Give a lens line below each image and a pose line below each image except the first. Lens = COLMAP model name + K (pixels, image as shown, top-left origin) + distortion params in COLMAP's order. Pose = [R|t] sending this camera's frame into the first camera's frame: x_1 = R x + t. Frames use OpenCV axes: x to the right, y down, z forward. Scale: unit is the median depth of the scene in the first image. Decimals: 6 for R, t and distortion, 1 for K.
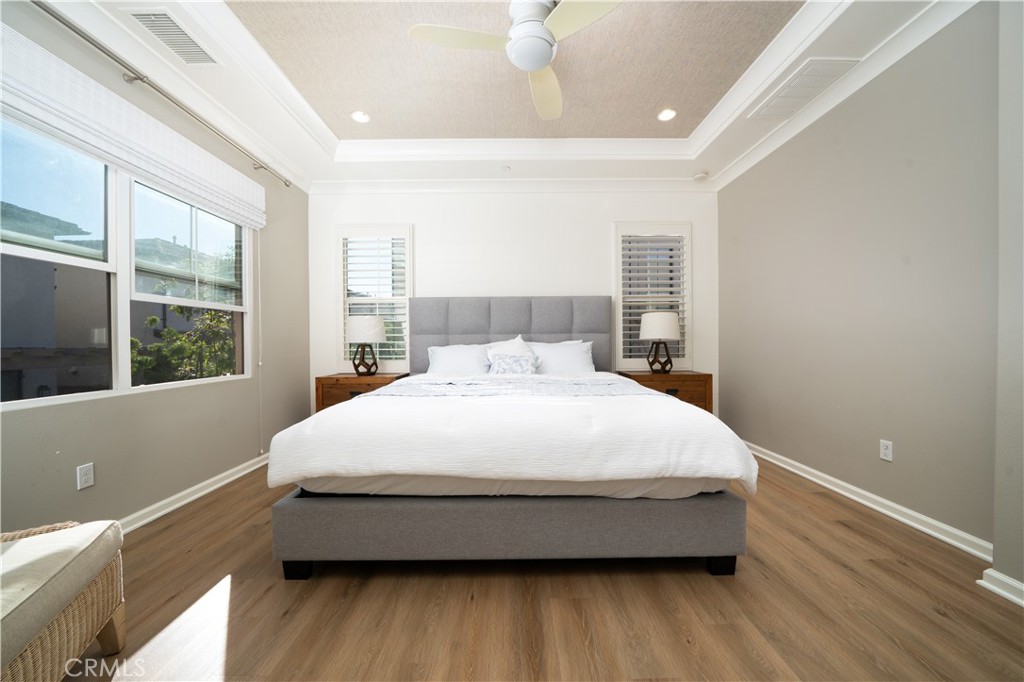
lens RADIAL K [[362.2, 0, 507.5], [0, 362.2, 343.9], [0, 0, 1]] dist [-0.023877, 0.001255]
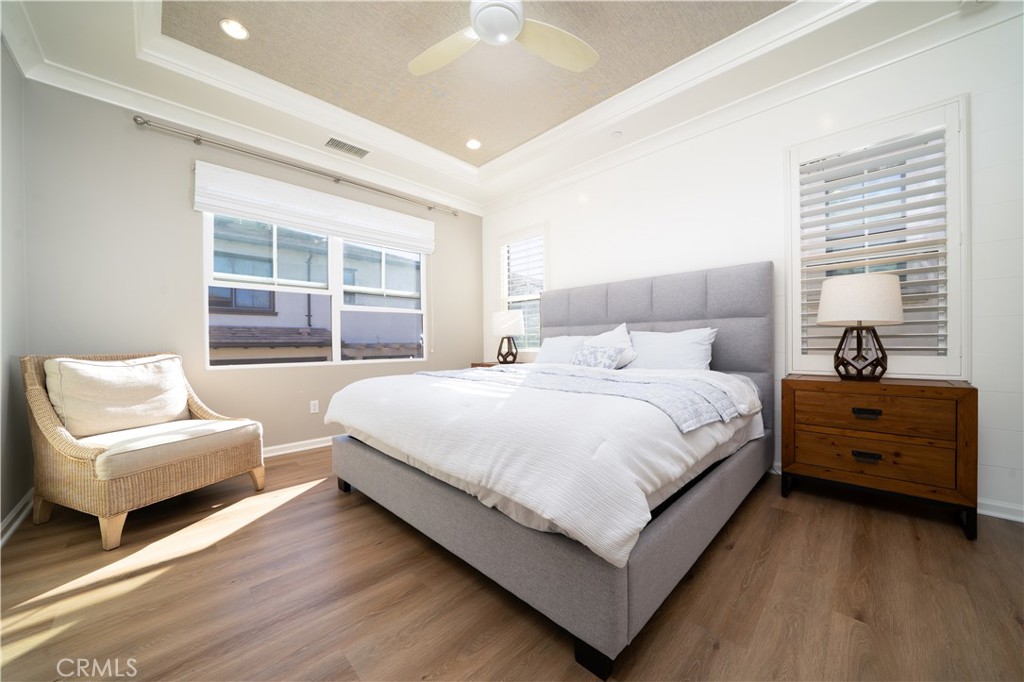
lens RADIAL K [[362.2, 0, 508.2], [0, 362.2, 342.6], [0, 0, 1]] dist [-0.023877, 0.001255]
pose [[0.707953, 0.000549, -0.706260, 0.497859], [0.001617, 0.999996, 0.002398, 0.020804], [0.706258, -0.002840, 0.707949, 0.221995]]
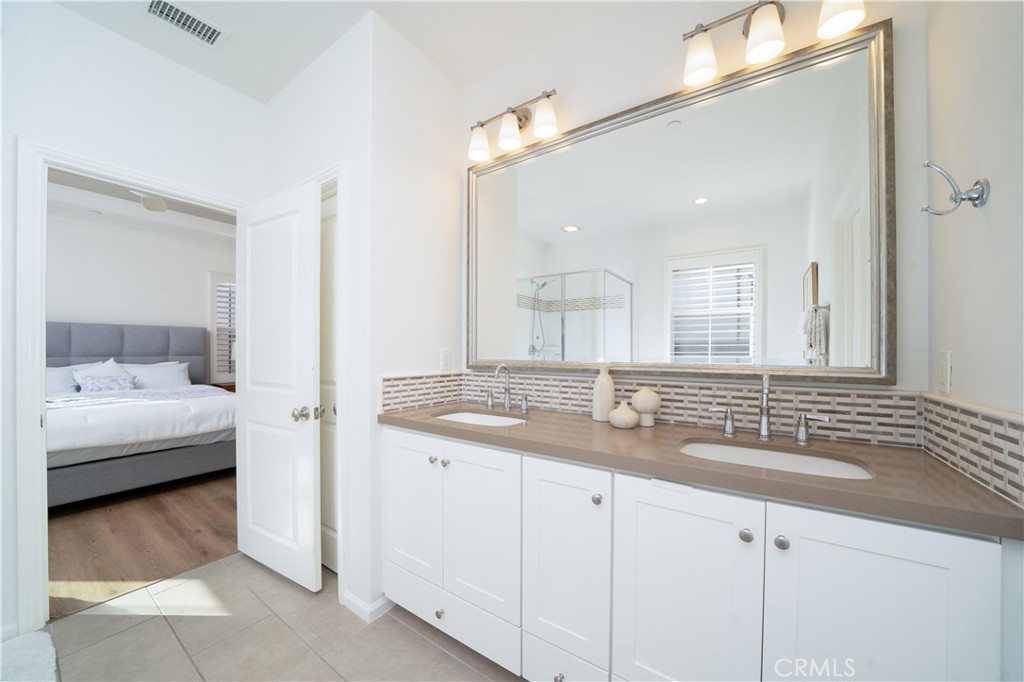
lens RADIAL K [[362.2, 0, 509.8], [0, 362.2, 345.4], [0, 0, 1]] dist [-0.023877, 0.001255]
pose [[0.560346, 0.016581, 0.828092, -0.215919], [0.000438, 0.999794, -0.020316, -0.048606], [-0.828258, 0.011746, 0.560223, -0.824435]]
